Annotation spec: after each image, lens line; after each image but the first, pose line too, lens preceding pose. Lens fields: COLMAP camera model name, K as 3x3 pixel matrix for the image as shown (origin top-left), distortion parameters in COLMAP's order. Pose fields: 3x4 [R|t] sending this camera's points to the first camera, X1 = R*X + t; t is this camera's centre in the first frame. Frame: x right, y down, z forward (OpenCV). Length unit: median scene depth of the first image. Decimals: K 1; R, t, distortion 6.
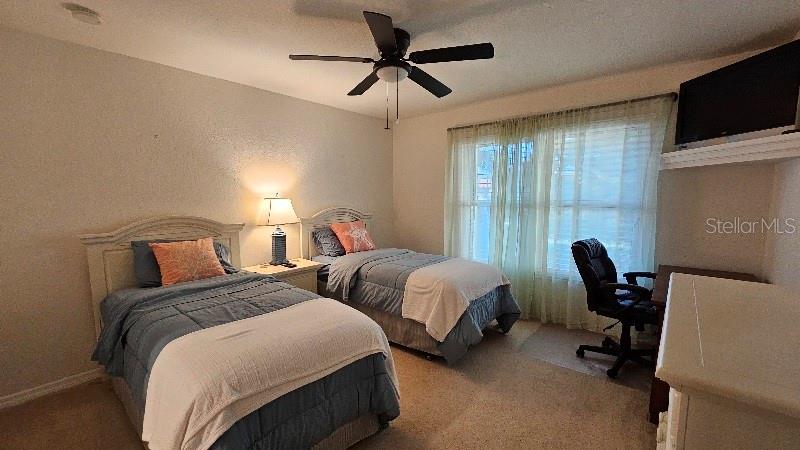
lens RADIAL K [[326.0, 0, 400.8], [0, 326.0, 227.2], [0, 0, 1]] dist [0.001081, -0.000702]
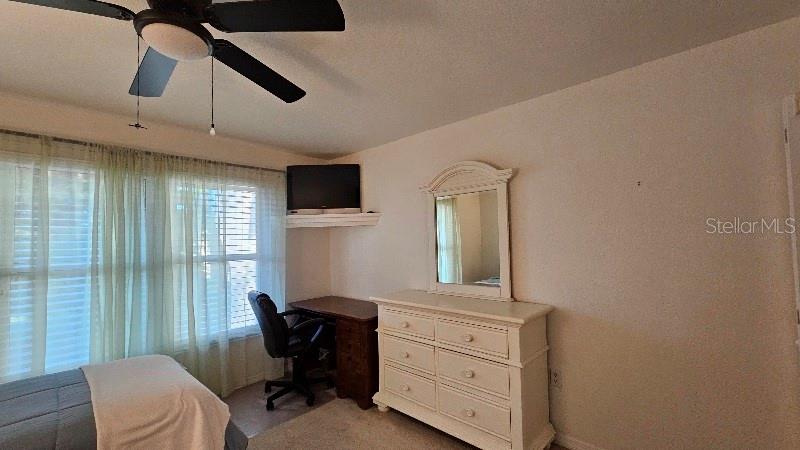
lens RADIAL K [[326.0, 0, 401.2], [0, 326.0, 231.9], [0, 0, 1]] dist [0.001081, -0.000702]
pose [[0.043347, 0.032038, 0.998546, -0.433936], [0.125361, 0.991412, -0.037251, -0.054462], [-0.991164, 0.126794, 0.038958, 0.482345]]
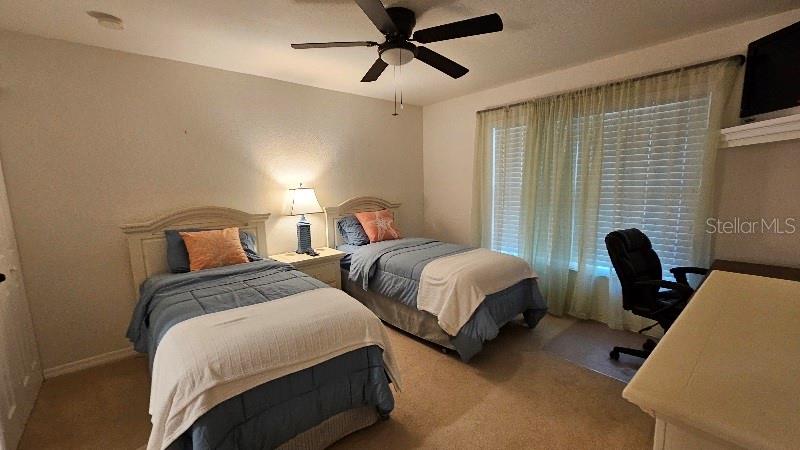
lens RADIAL K [[326.0, 0, 402.9], [0, 326.0, 226.4], [0, 0, 1]] dist [0.001081, -0.000702]
pose [[0.989697, 0.001661, -0.143171, 0.097282], [0.002868, 0.999502, 0.031425, -0.001664], [0.143152, -0.031512, 0.989199, 0.032666]]
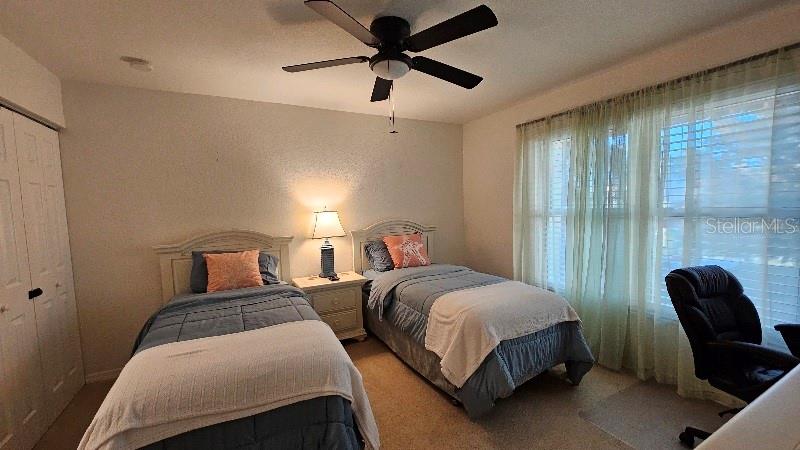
lens RADIAL K [[326.0, 0, 401.2], [0, 326.0, 227.1], [0, 0, 1]] dist [0.001081, -0.000702]
pose [[0.933317, 0.000852, -0.359052, 0.241476], [-0.011852, 0.999525, -0.028435, -0.016872], [0.358858, 0.030795, 0.932884, 0.158646]]
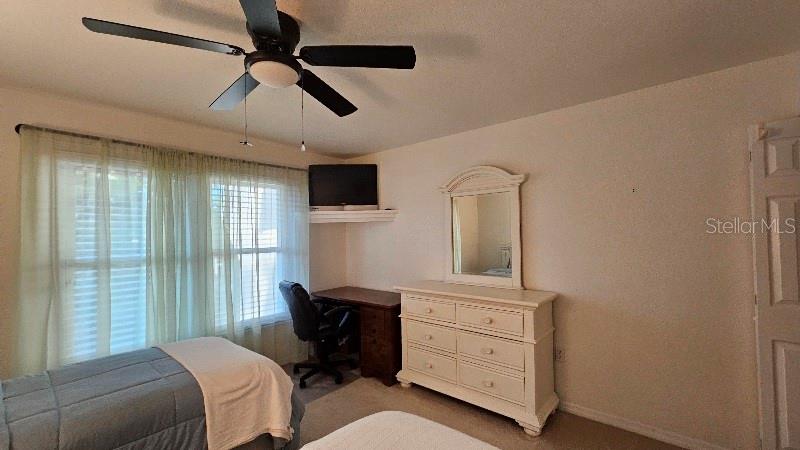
lens RADIAL K [[326.0, 0, 401.4], [0, 326.0, 230.4], [0, 0, 1]] dist [0.001081, -0.000702]
pose [[0.000339, 0.016426, 0.999865, -0.547285], [0.118622, 0.992805, -0.016350, -0.073242], [-0.992939, 0.118612, -0.001612, 0.592077]]
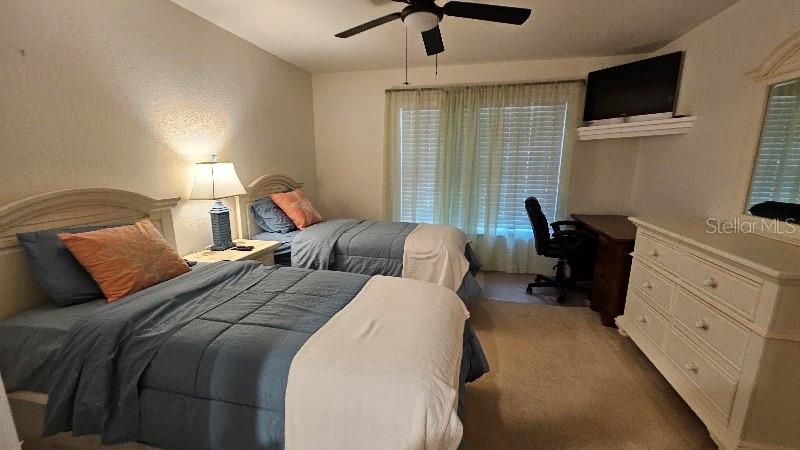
lens RADIAL K [[326.0, 0, 400.4], [0, 326.0, 229.9], [0, 0, 1]] dist [0.001081, -0.000702]
pose [[0.888847, -0.088892, 0.449498, -0.408235], [0.042554, 0.992776, 0.112182, -0.000783], [-0.456223, -0.080584, 0.886209, 0.141323]]
